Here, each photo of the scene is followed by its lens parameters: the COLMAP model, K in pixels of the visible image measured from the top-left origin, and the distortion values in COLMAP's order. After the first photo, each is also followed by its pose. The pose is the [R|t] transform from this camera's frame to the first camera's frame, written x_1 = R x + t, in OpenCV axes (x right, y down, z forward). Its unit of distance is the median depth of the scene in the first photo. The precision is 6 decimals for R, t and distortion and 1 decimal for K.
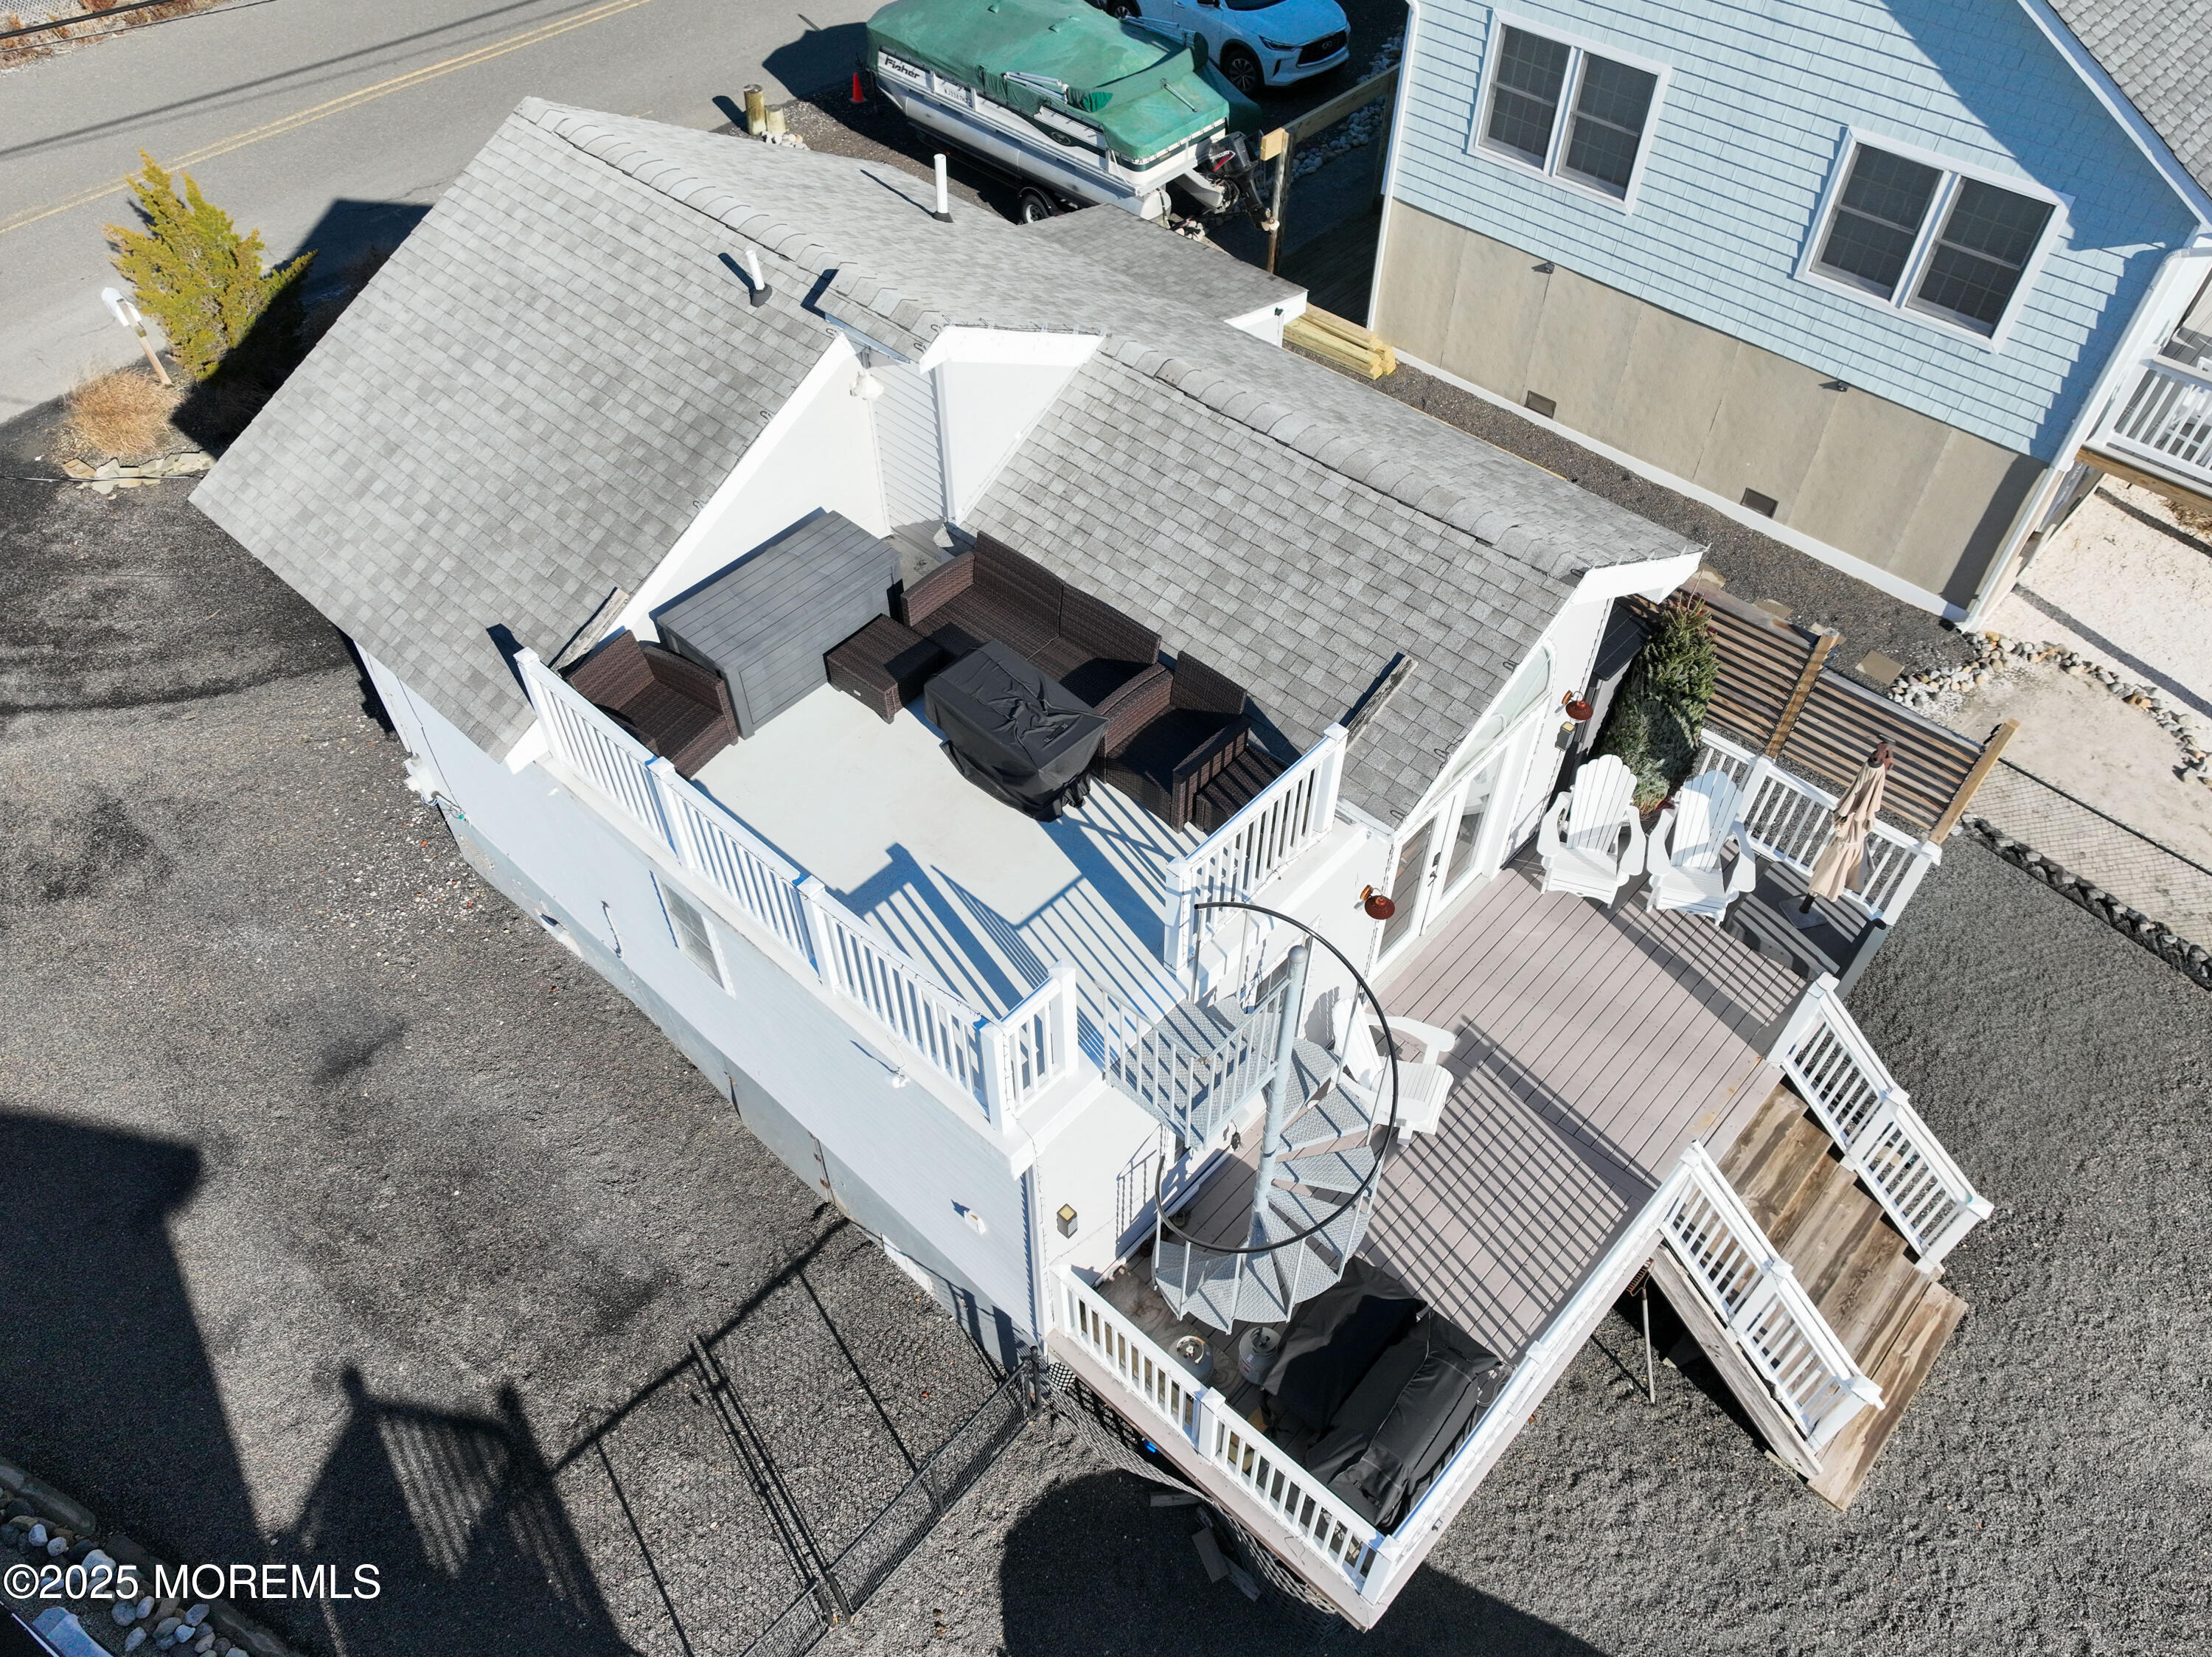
lens RADIAL K [[1588.7, 0, 1106.0], [0, 1588.7, 828.5], [0, 0, 1]] dist [-0.003436, -0.002173]
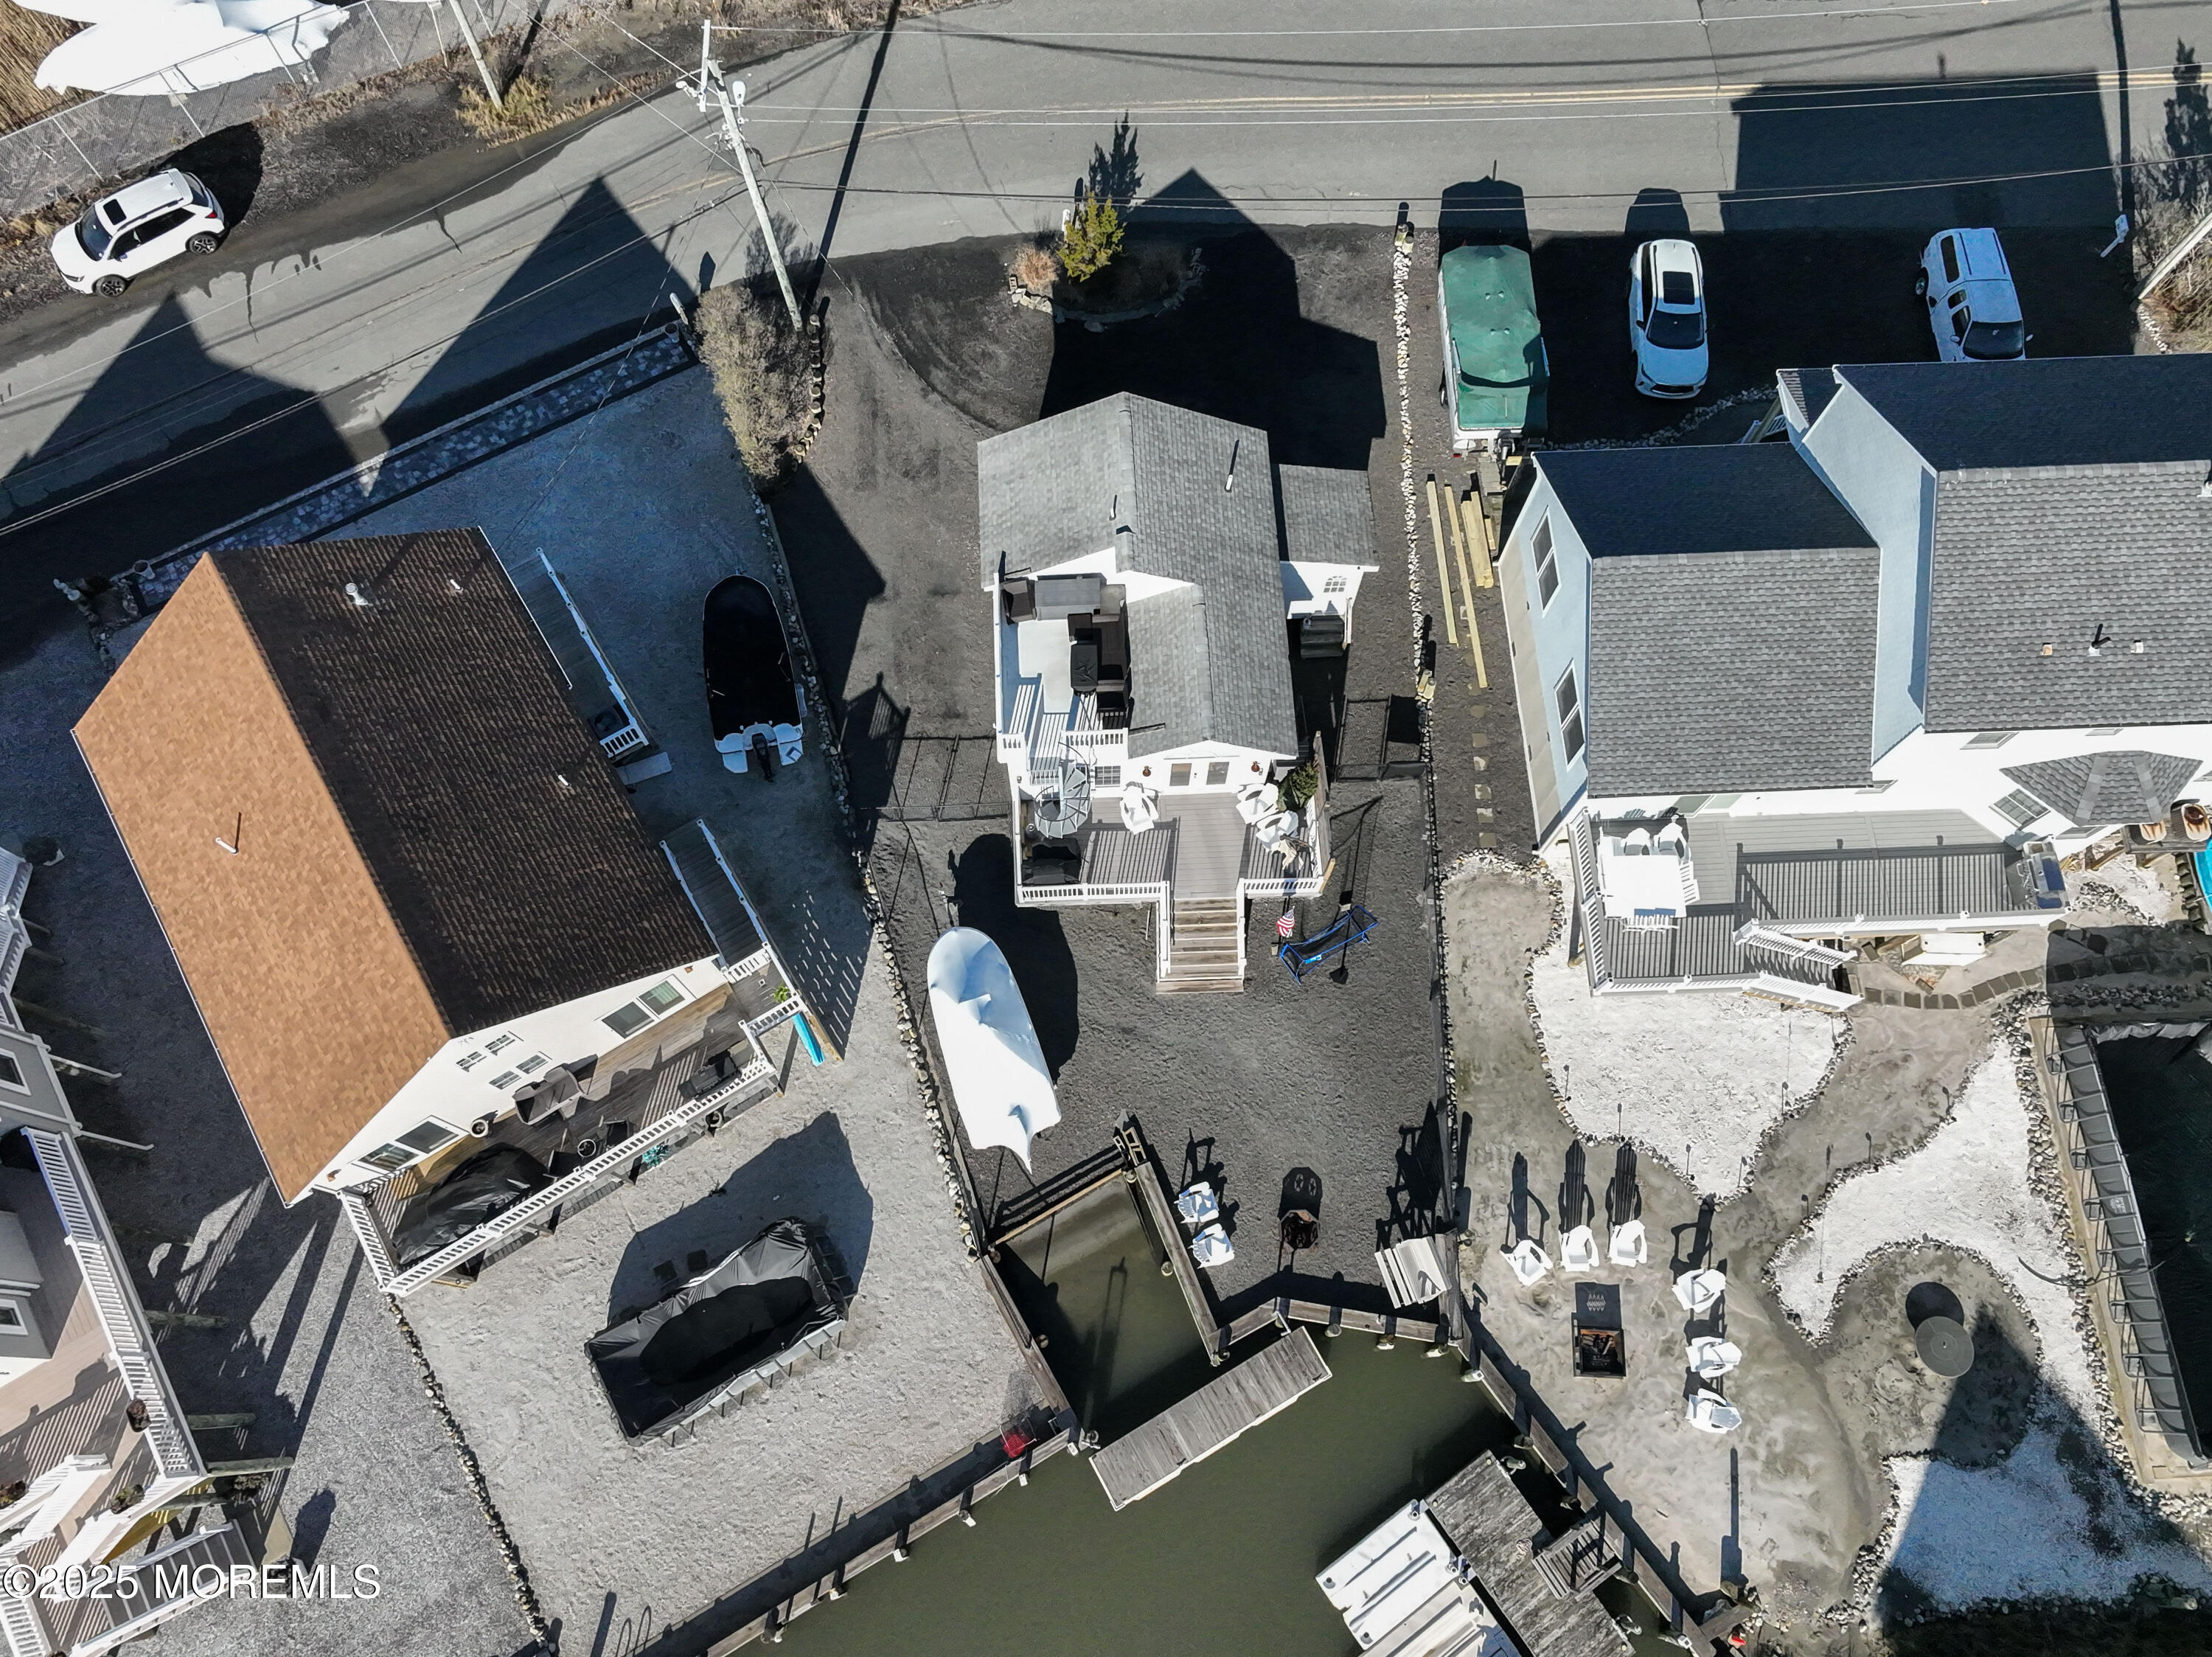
lens RADIAL K [[1552.8, 0, 1106.0], [0, 1552.8, 828.5], [0, 0, 1]] dist [0.002486, 0.009069]
pose [[0.696435, 0.682462, -0.221862, 0.661077], [-0.542315, 0.702993, 0.460103, -0.960123], [0.469971, -0.200113, 0.859699, -1.374862]]
